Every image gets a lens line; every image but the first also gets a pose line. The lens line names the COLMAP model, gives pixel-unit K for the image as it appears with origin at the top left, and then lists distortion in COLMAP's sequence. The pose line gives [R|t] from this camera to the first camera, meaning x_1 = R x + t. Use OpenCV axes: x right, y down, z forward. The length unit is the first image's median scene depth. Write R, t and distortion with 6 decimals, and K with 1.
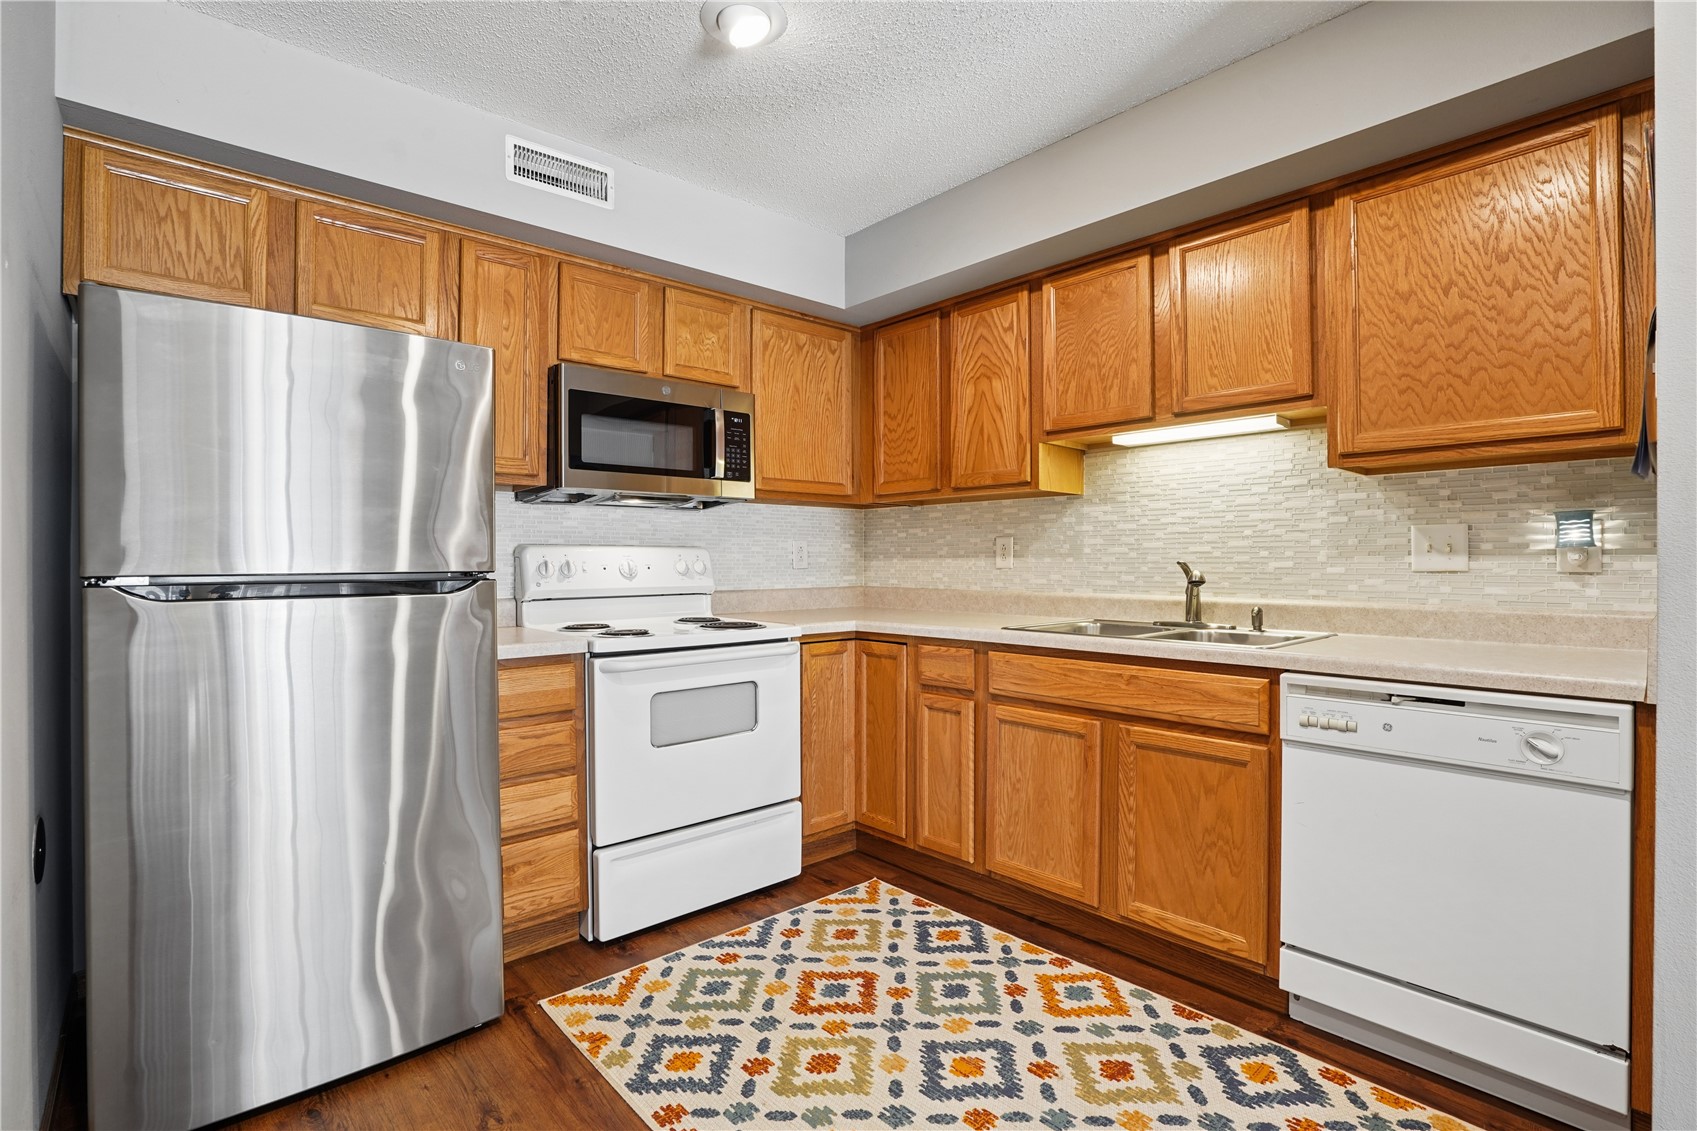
lens RADIAL K [[792.5, 0, 837.7], [0, 792.5, 561.9], [0, 0, 1]] dist [-0.053639, 0.017814]
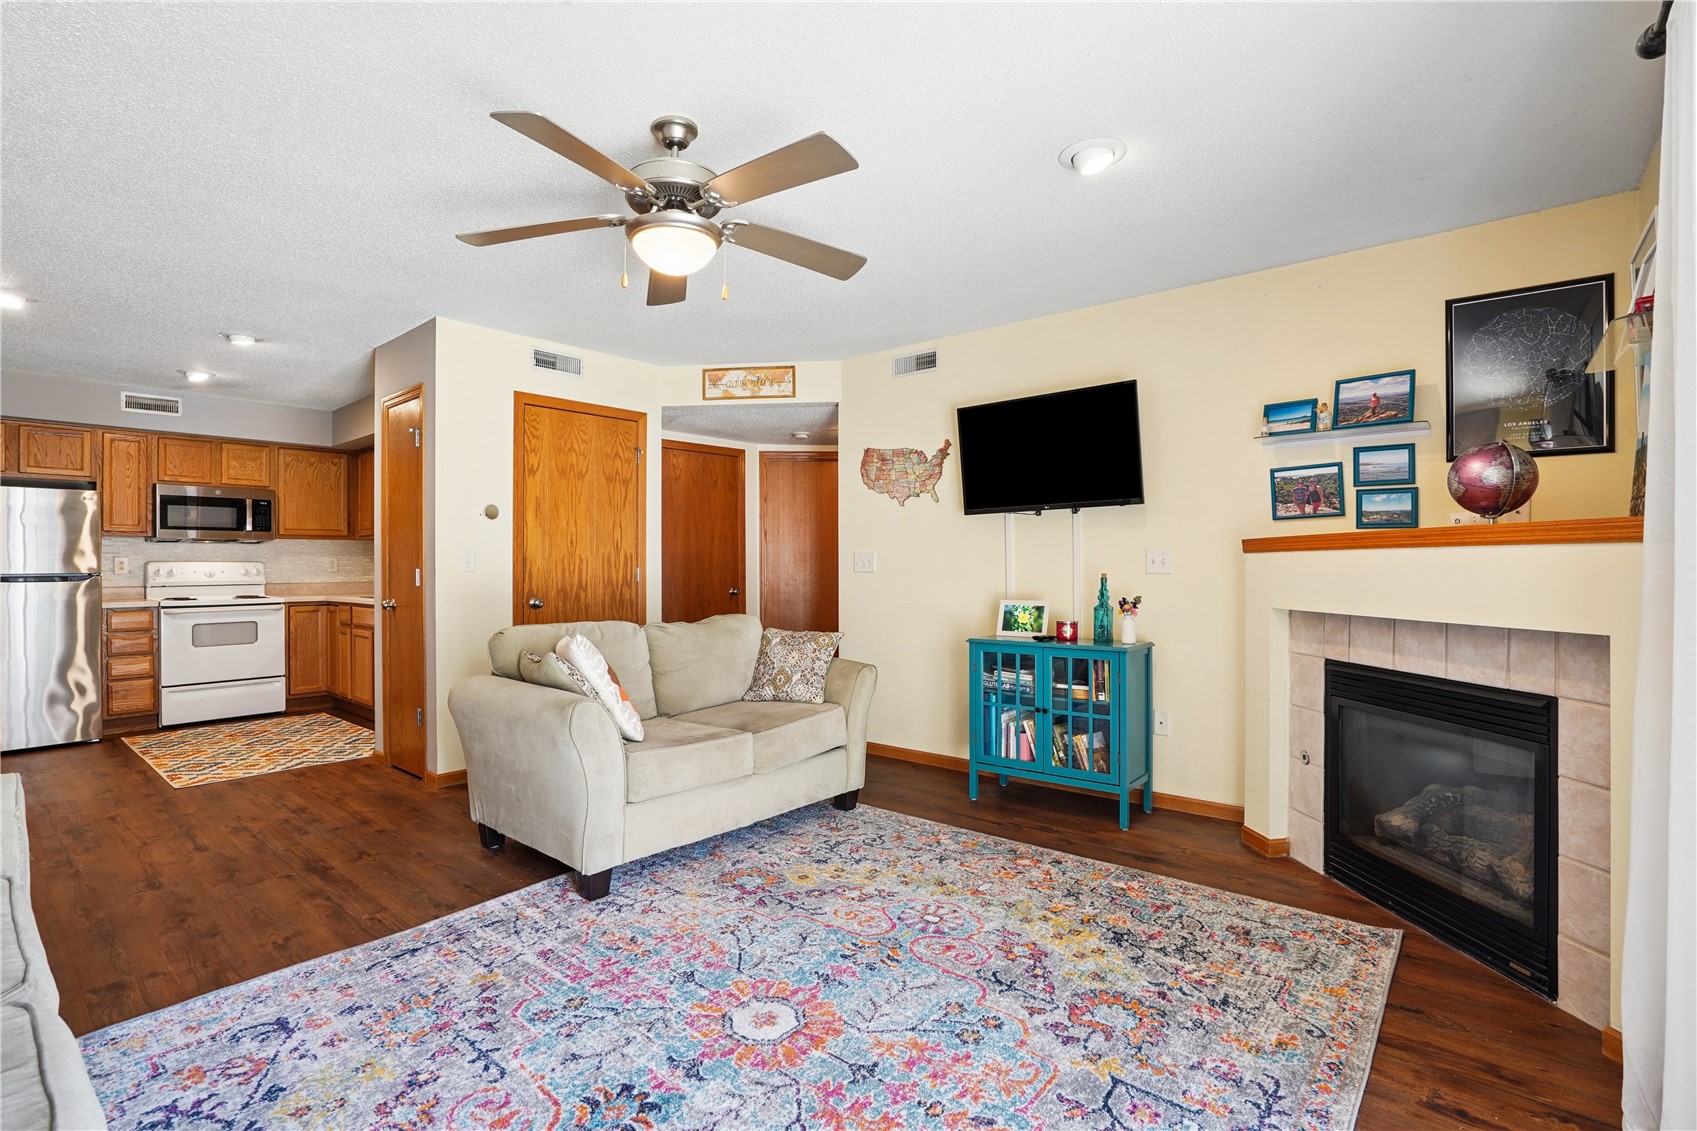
lens RADIAL K [[792.5, 0, 849.0], [0, 792.5, 558.5], [0, 0, 1]] dist [-0.053639, 0.017814]
pose [[0.988918, -0.002483, 0.148441, 1.506718], [0.003671, 0.999963, -0.007731, -0.008538], [-0.148416, 0.008190, 0.988891, -1.741002]]
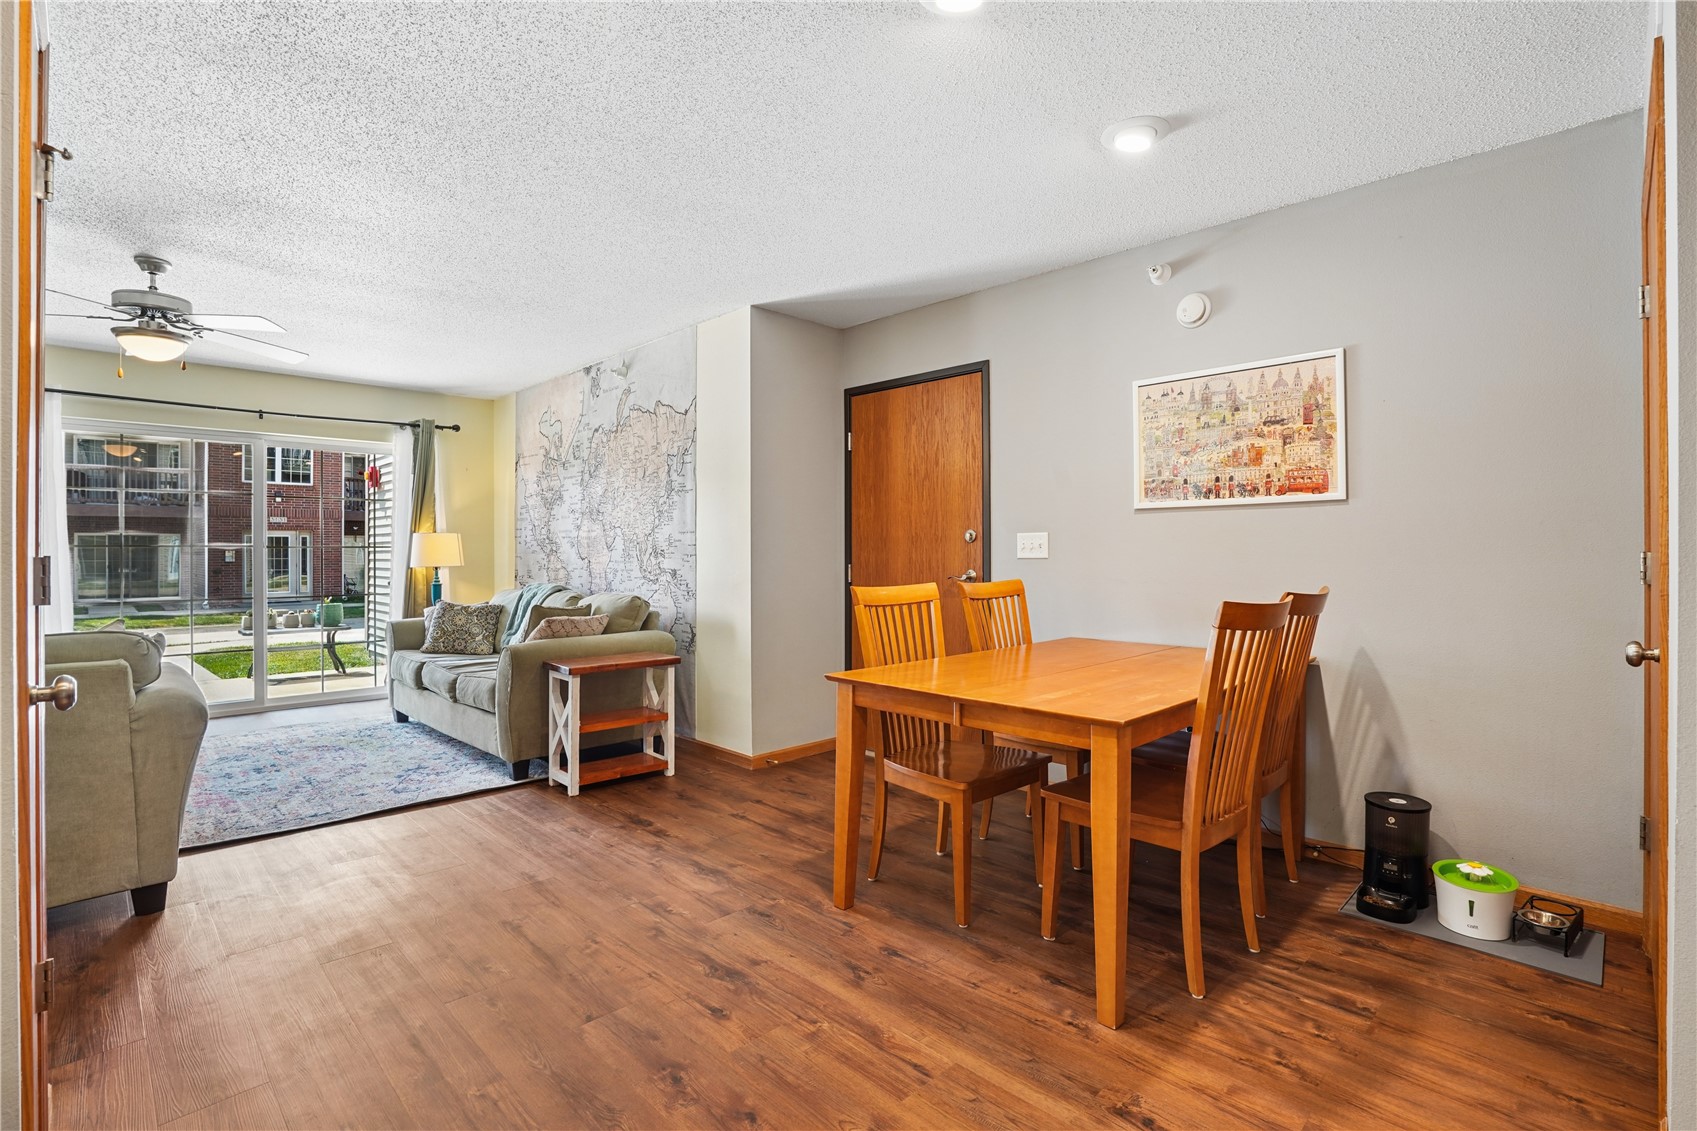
lens RADIAL K [[792.5, 0, 834.0], [0, 792.5, 551.1], [0, 0, 1]] dist [-0.053639, 0.017814]
pose [[-0.998816, 0.005413, -0.048341, 0.123956], [0.005383, 0.999985, 0.000743, -0.004474], [0.048345, 0.000482, -0.998831, 0.957778]]
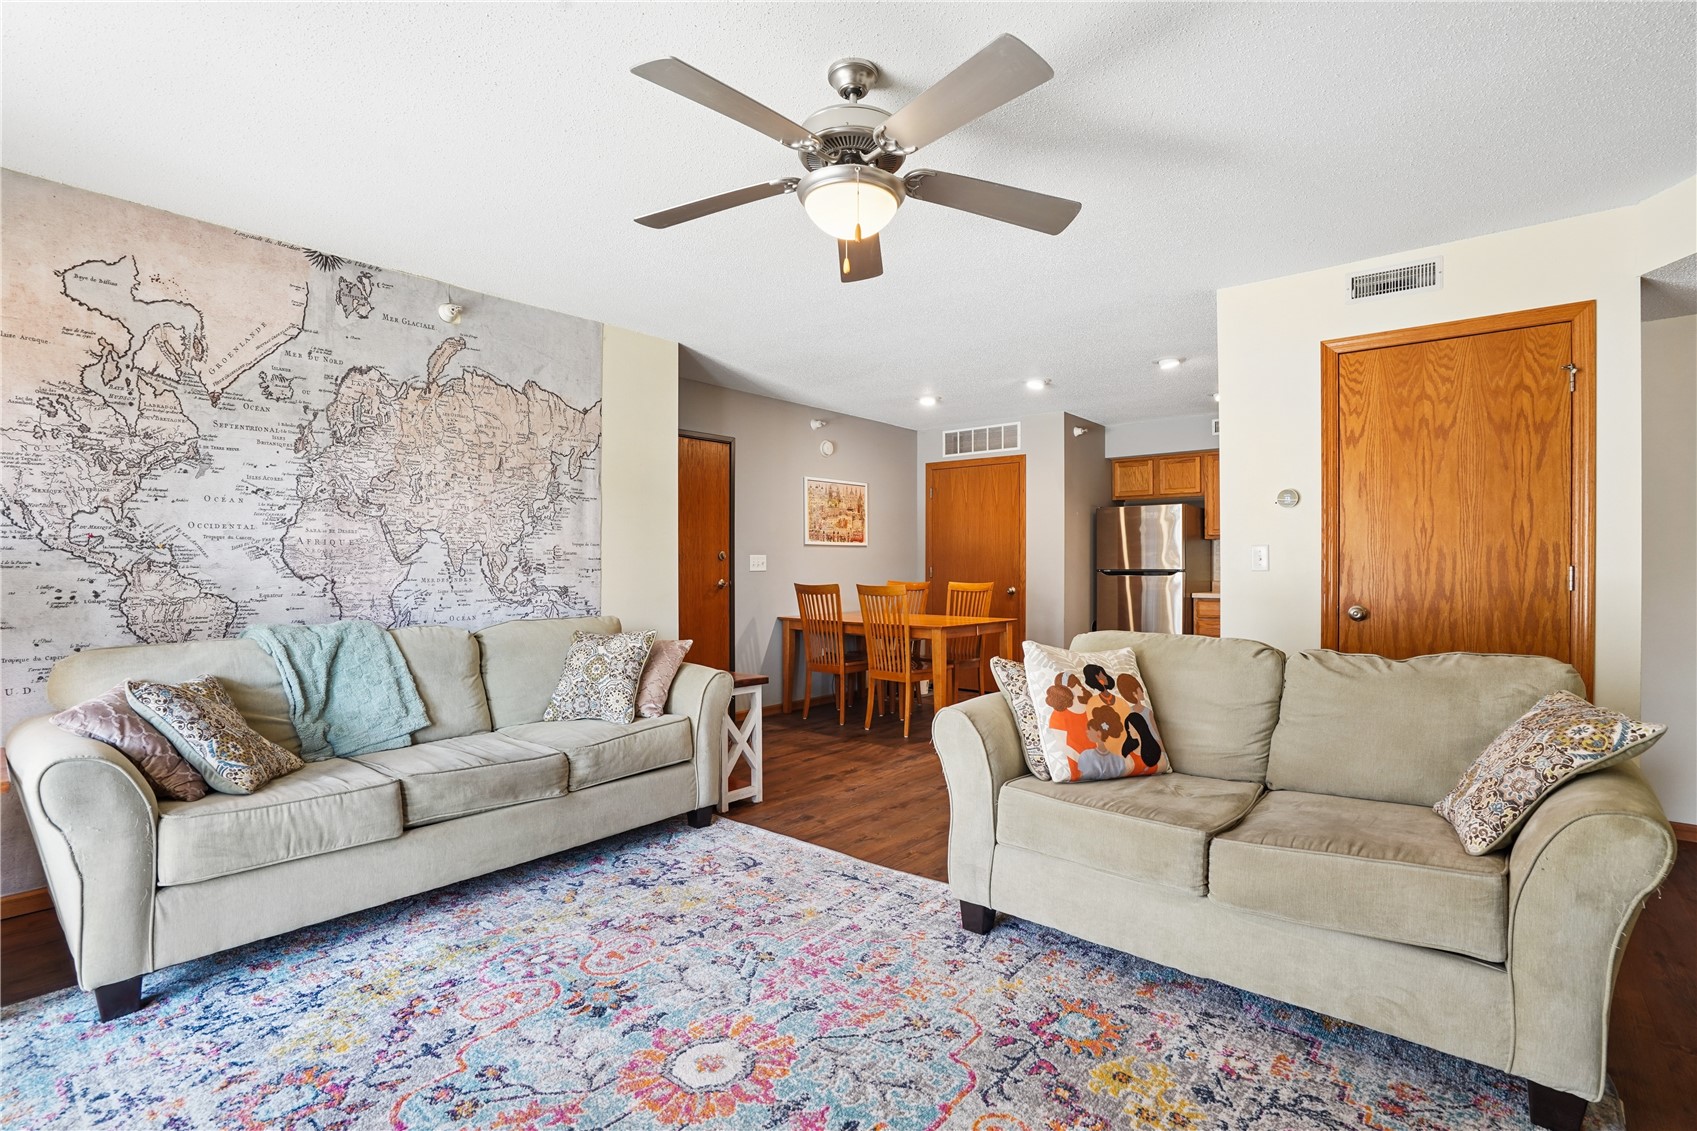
lens RADIAL K [[792.5, 0, 842.4], [0, 792.5, 561.8], [0, 0, 1]] dist [-0.053639, 0.017814]
pose [[0.139307, -0.003983, -0.990241, 2.366351], [-0.000118, 0.999992, -0.004038, -0.006248], [0.990249, 0.000679, 0.139306, -0.813826]]
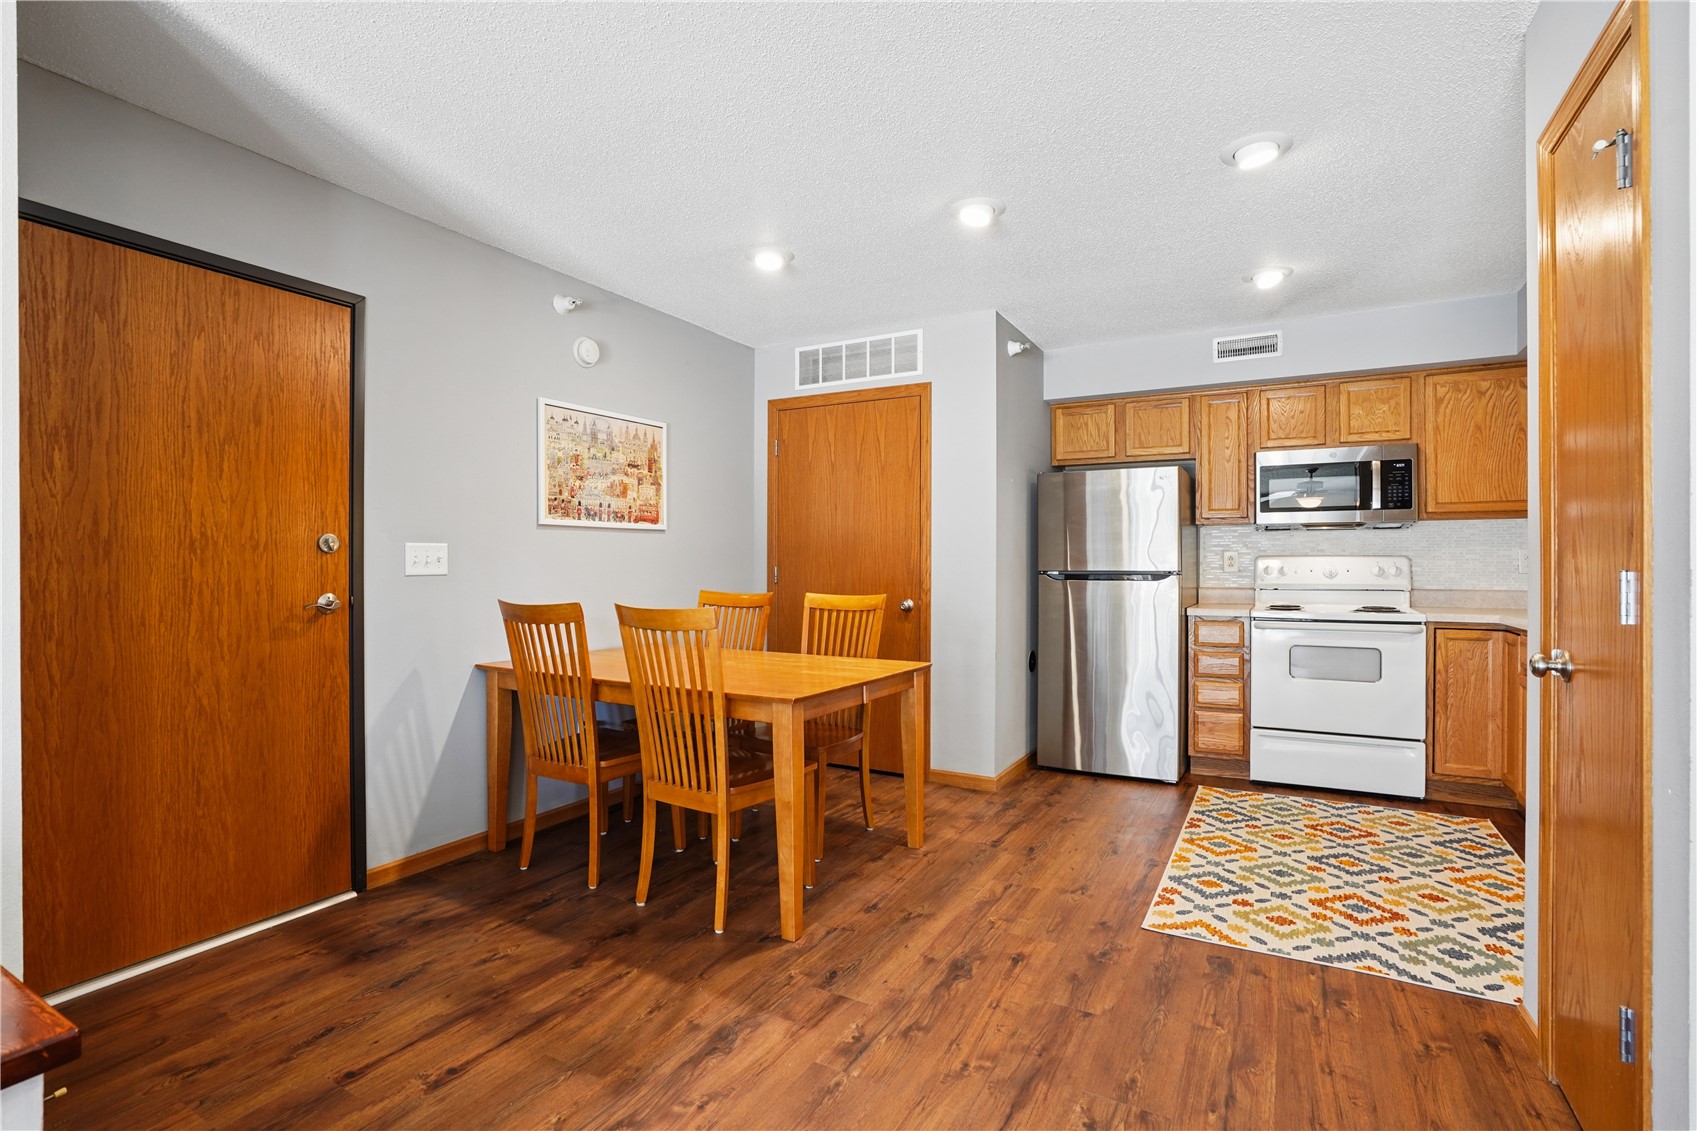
lens RADIAL K [[792.5, 0, 844.0], [0, 792.5, 566.2], [0, 0, 1]] dist [-0.053639, 0.017814]
pose [[0.324041, 0.004717, -0.946031, 1.115582], [-0.002026, 0.999989, 0.004292, -0.007620], [0.946041, 0.000526, 0.324047, -0.477568]]
